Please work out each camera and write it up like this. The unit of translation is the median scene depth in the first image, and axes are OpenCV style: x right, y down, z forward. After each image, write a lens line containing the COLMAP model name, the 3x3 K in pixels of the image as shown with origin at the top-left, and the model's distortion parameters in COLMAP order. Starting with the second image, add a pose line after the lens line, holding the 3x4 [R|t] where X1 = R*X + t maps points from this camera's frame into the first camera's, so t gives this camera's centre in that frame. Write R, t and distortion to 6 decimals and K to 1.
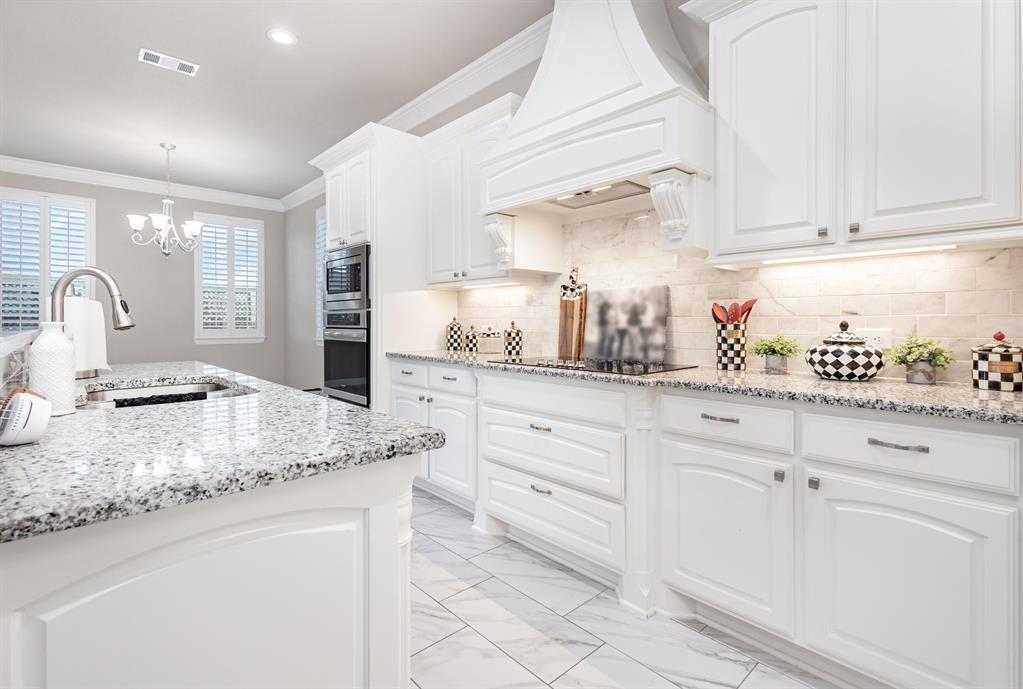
lens RADIAL K [[487.2, 0, 510.9], [0, 487.2, 324.5], [0, 0, 1]] dist [0.009747, -0.000421]
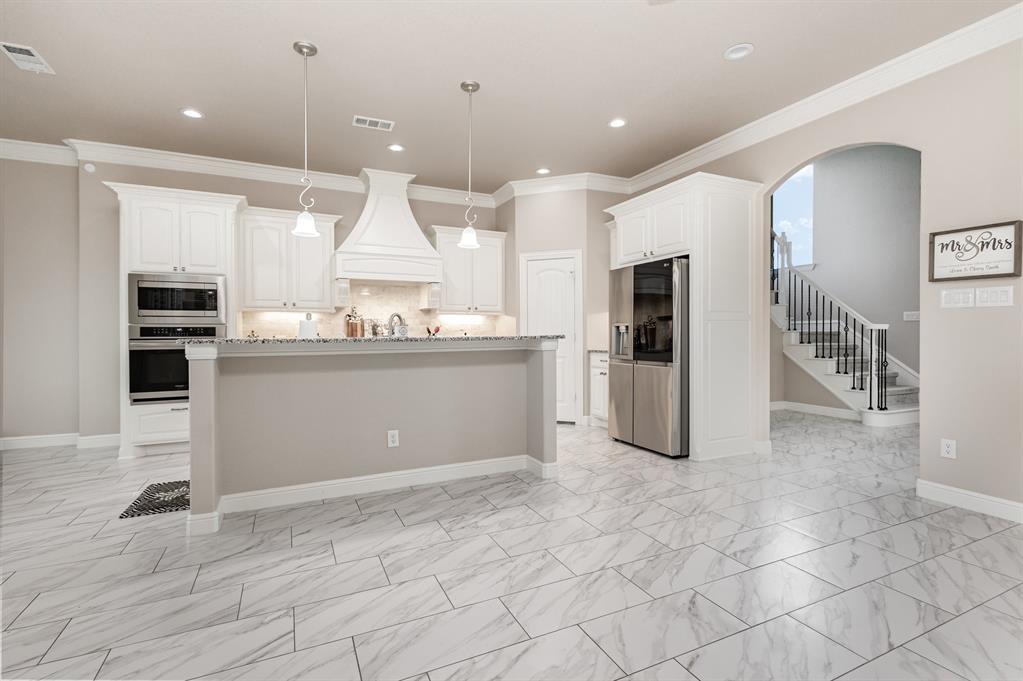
lens RADIAL K [[471.7, 0, 511.5], [0, 471.7, 340.5], [0, 0, 1]] dist [0.002963, 0.000159]
pose [[0.300114, -0.019169, 0.953711, -1.642113], [0.009888, 0.999807, 0.016984, -0.001307], [-0.953852, 0.004333, 0.300246, -0.218315]]
